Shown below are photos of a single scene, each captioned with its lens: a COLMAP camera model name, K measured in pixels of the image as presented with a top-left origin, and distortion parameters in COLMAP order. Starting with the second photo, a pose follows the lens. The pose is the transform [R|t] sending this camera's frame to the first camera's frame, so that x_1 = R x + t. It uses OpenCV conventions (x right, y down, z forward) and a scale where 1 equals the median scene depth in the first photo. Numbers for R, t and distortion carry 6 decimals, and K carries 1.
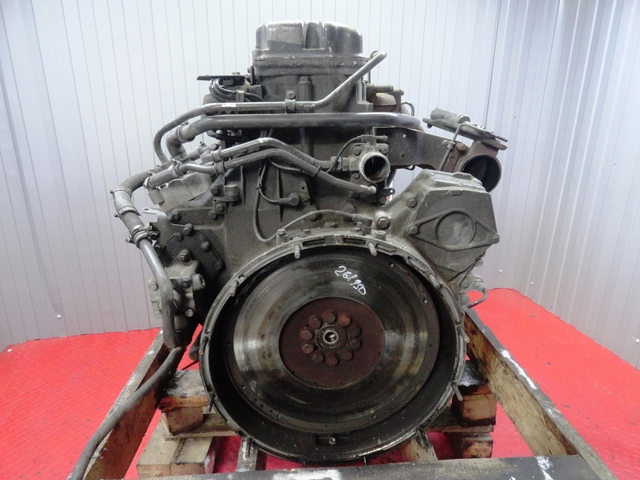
lens RADIAL K [[434.1, 0, 320.0], [0, 434.1, 240.0], [0, 0, 1]] dist [-0.002719, -0.001092]
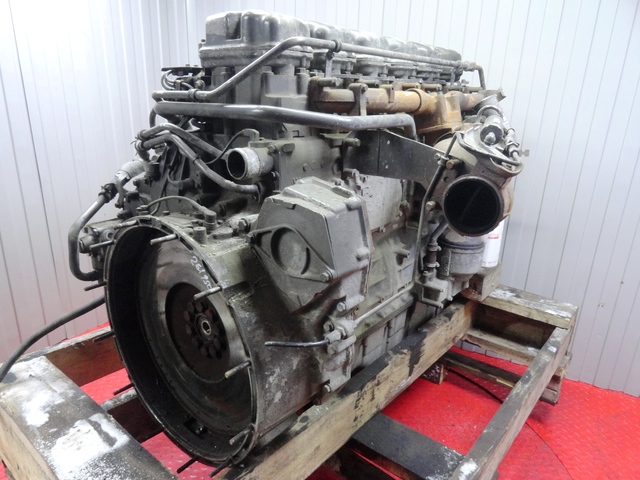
lens RADIAL K [[434.1, 0, 320.0], [0, 434.1, 240.0], [0, 0, 1]] dist [-0.002719, -0.001092]
pose [[0.745604, 0.239063, -0.622032, 0.860859], [-0.247466, 0.966017, 0.074637, -0.119842], [0.618737, 0.098282, 0.779426, 0.392771]]
